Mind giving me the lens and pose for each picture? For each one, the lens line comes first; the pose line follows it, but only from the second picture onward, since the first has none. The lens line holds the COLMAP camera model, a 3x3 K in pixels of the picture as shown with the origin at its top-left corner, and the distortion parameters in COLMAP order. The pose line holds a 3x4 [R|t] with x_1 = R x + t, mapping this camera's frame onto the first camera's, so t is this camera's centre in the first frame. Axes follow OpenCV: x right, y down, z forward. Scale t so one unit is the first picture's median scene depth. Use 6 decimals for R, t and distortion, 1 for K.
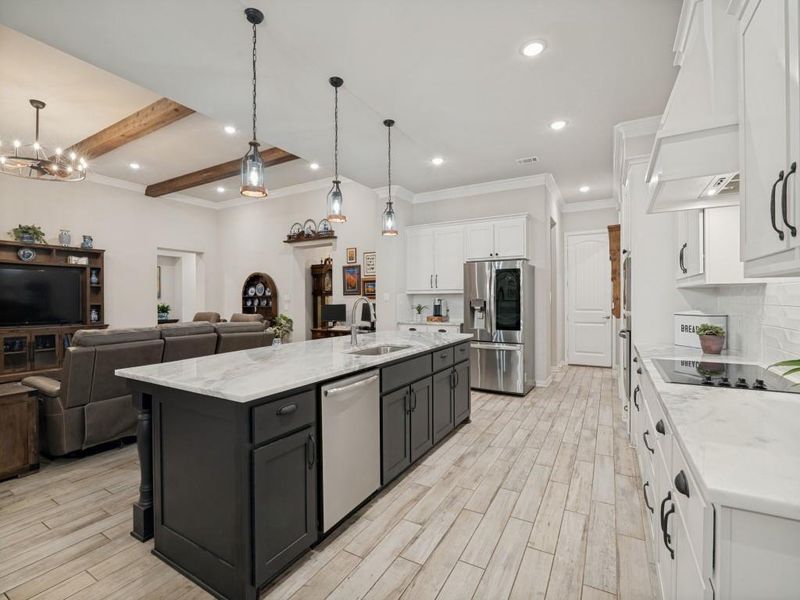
lens RADIAL K [[372.6, 0, 389.1], [0, 372.6, 301.7], [0, 0, 1]] dist [-0.022005, 0.003584]
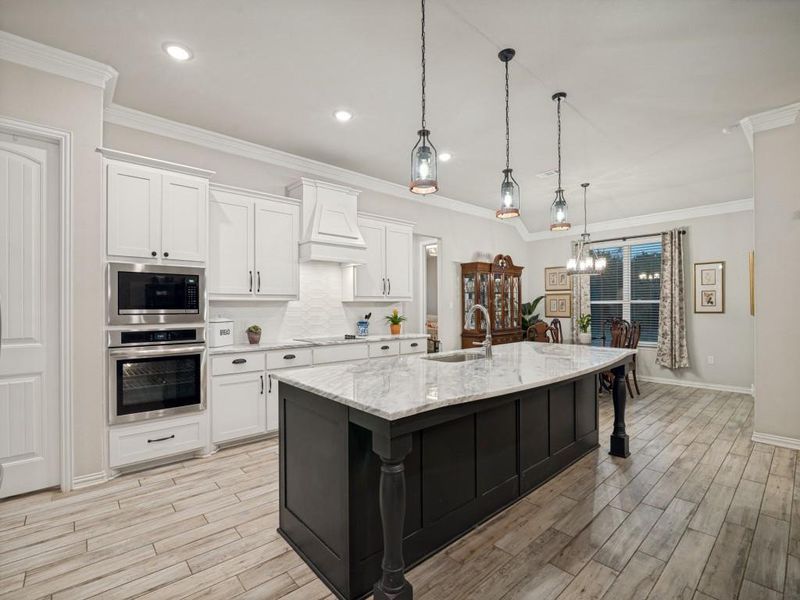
lens RADIAL K [[372.6, 0, 382.9], [0, 372.6, 305.4], [0, 0, 1]] dist [-0.022005, 0.003584]
pose [[-0.942928, 0.010613, 0.332827, -0.066420], [0.011145, 0.999938, -0.000310, -0.007184], [-0.332810, 0.003417, -0.942988, 0.861159]]
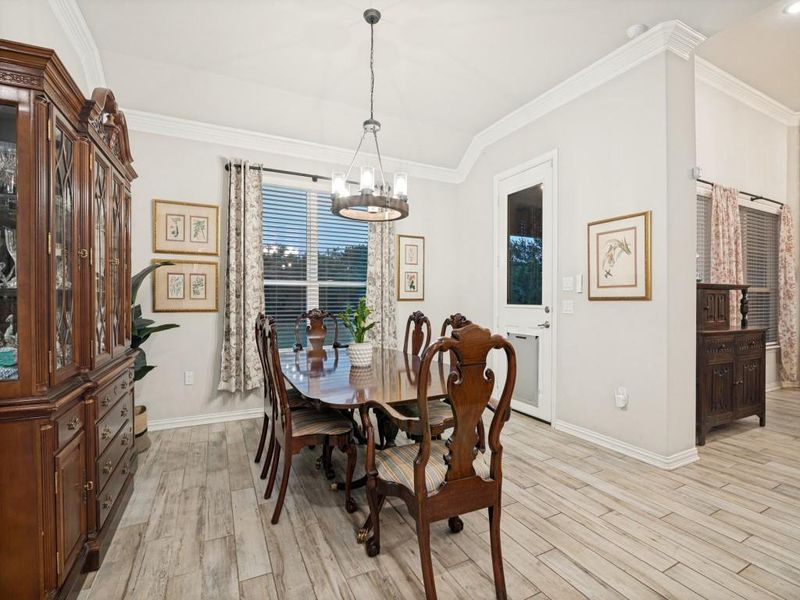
lens RADIAL K [[372.6, 0, 398.4], [0, 372.6, 303.2], [0, 0, 1]] dist [-0.022005, 0.003584]
pose [[-0.545519, 0.008450, -0.838056, 0.077905], [-0.002317, 0.999930, 0.011591, 0.015066], [0.838096, 0.008264, -0.545461, 0.178557]]
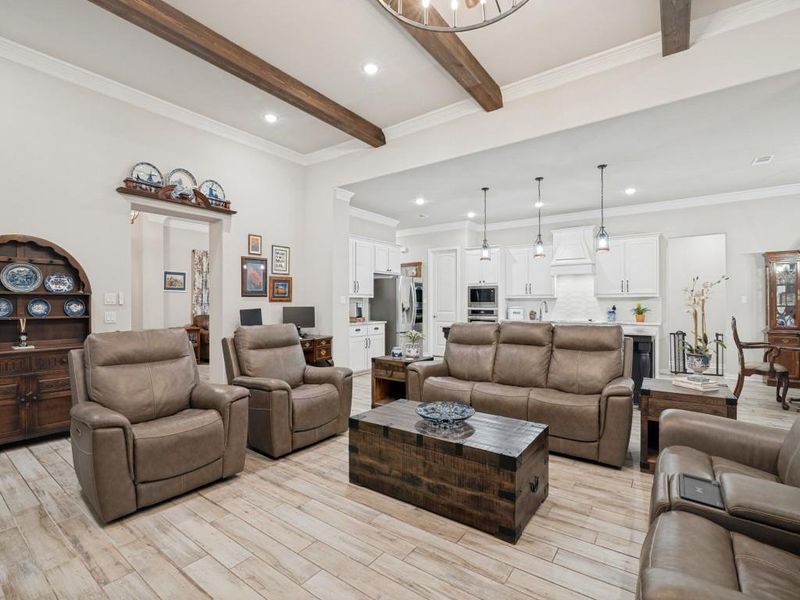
lens RADIAL K [[372.6, 0, 395.4], [0, 372.6, 304.4], [0, 0, 1]] dist [-0.022005, 0.003584]
pose [[0.098982, 0.002270, 0.995087, -0.894872], [0.006798, 0.999973, -0.002957, 0.003203], [-0.995066, 0.007057, 0.098964, 0.687322]]
